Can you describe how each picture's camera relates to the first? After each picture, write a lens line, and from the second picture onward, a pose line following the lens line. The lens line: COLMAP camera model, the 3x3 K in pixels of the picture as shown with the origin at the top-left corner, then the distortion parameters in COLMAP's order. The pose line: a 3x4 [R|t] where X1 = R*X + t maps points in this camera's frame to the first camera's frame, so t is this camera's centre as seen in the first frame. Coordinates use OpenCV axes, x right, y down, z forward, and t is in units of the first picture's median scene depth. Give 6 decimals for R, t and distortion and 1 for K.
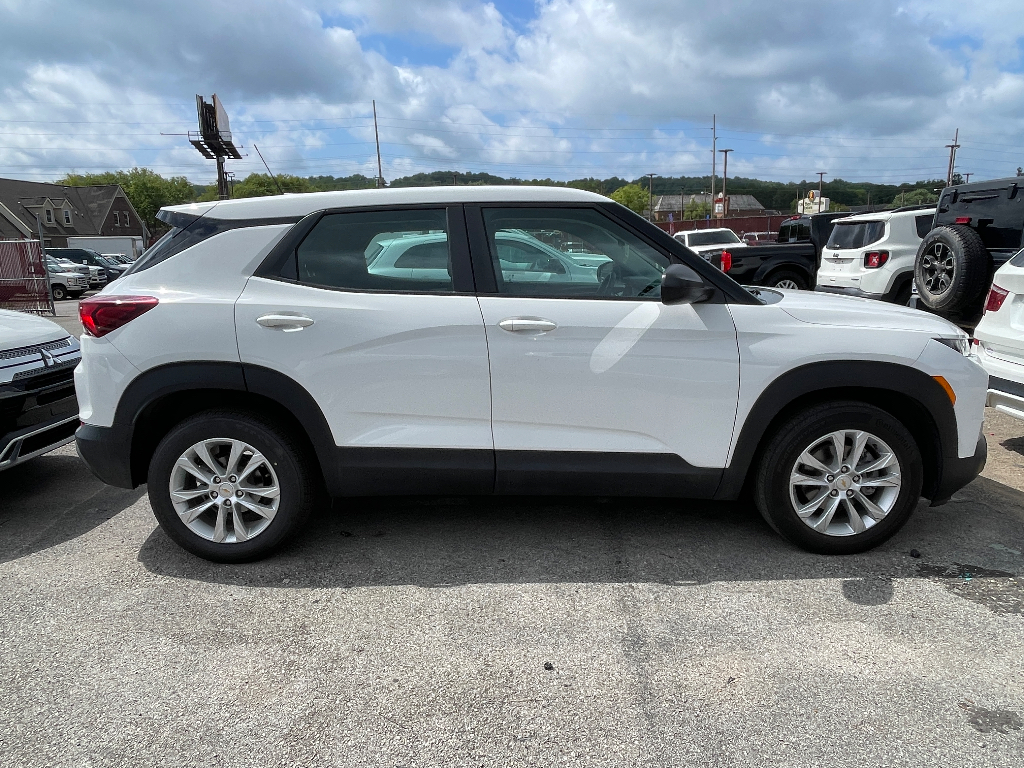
lens RADIAL K [[680.5, 0, 511.8], [0, 680.5, 417.6], [0, 0, 1]] dist [-0.020609, 0.038478]
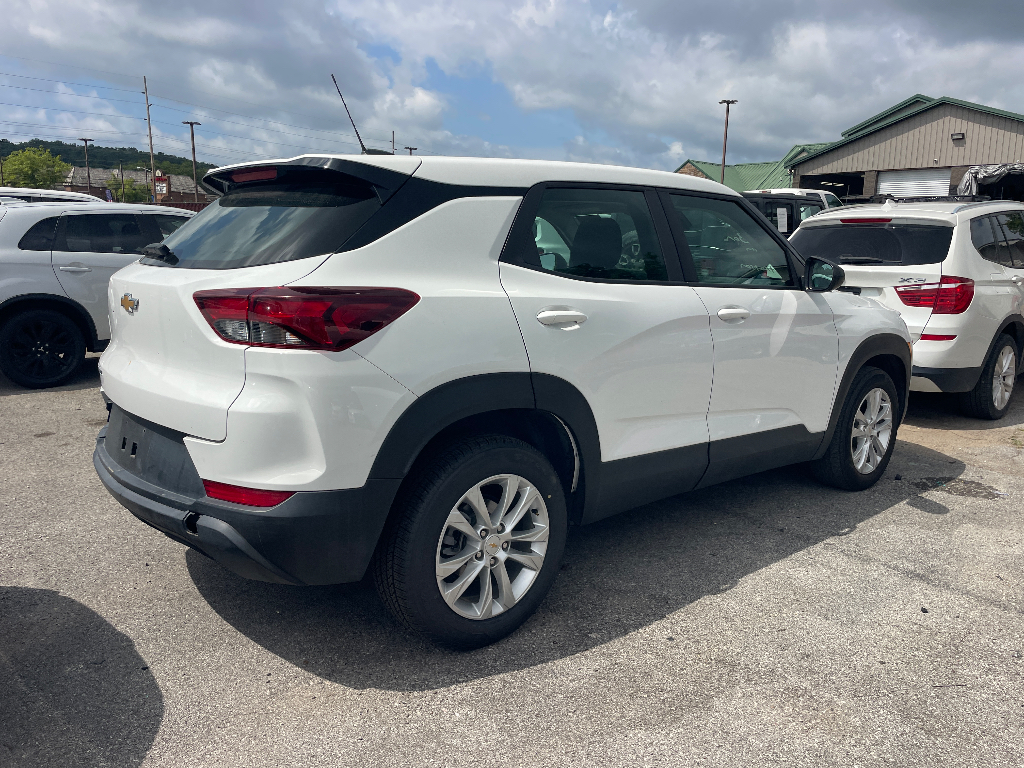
lens RADIAL K [[775.9, 0, 512.0], [0, 775.9, 384.0], [0, 0, 1]] dist [0.006426, -0.006458]
pose [[0.750639, -0.086355, 0.655044, -0.962772], [0.124360, 0.992168, -0.011710, -0.056955], [-0.648903, 0.090251, 0.755500, 0.331343]]
